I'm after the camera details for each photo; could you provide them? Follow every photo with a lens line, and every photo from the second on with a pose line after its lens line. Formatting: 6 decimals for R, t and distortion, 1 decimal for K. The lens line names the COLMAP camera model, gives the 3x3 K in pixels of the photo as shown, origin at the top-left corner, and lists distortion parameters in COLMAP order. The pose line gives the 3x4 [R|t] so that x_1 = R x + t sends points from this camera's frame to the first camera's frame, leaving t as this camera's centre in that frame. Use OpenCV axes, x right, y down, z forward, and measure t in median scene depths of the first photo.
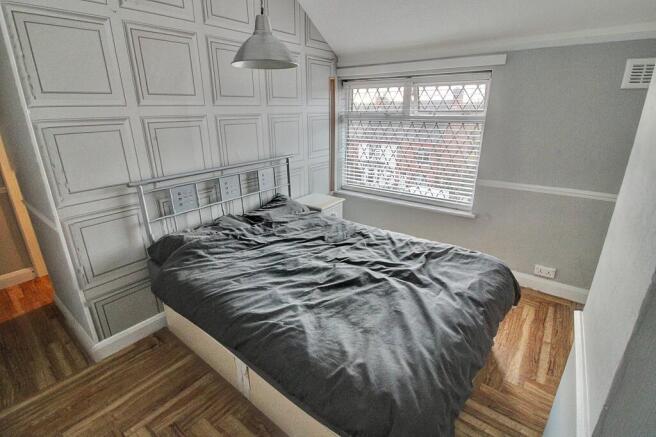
lens RADIAL K [[303.6, 0, 326.0], [0, 303.6, 210.7], [0, 0, 1]] dist [0.002213, -0.012121]
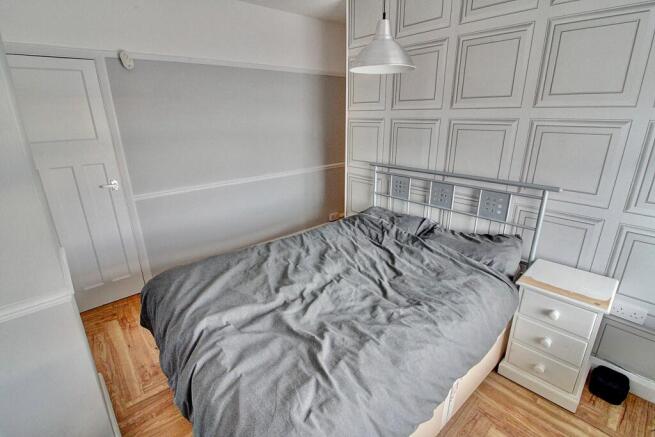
lens RADIAL K [[303.1, 0, 325.5], [0, 303.1, 210.7], [0, 0, 1]] dist [0.002213, -0.012121]
pose [[-0.177970, 0.309055, -0.934244, 0.745924], [-0.305101, 0.885283, 0.350979, -0.293576], [0.935543, 0.347503, -0.063260, 0.851845]]
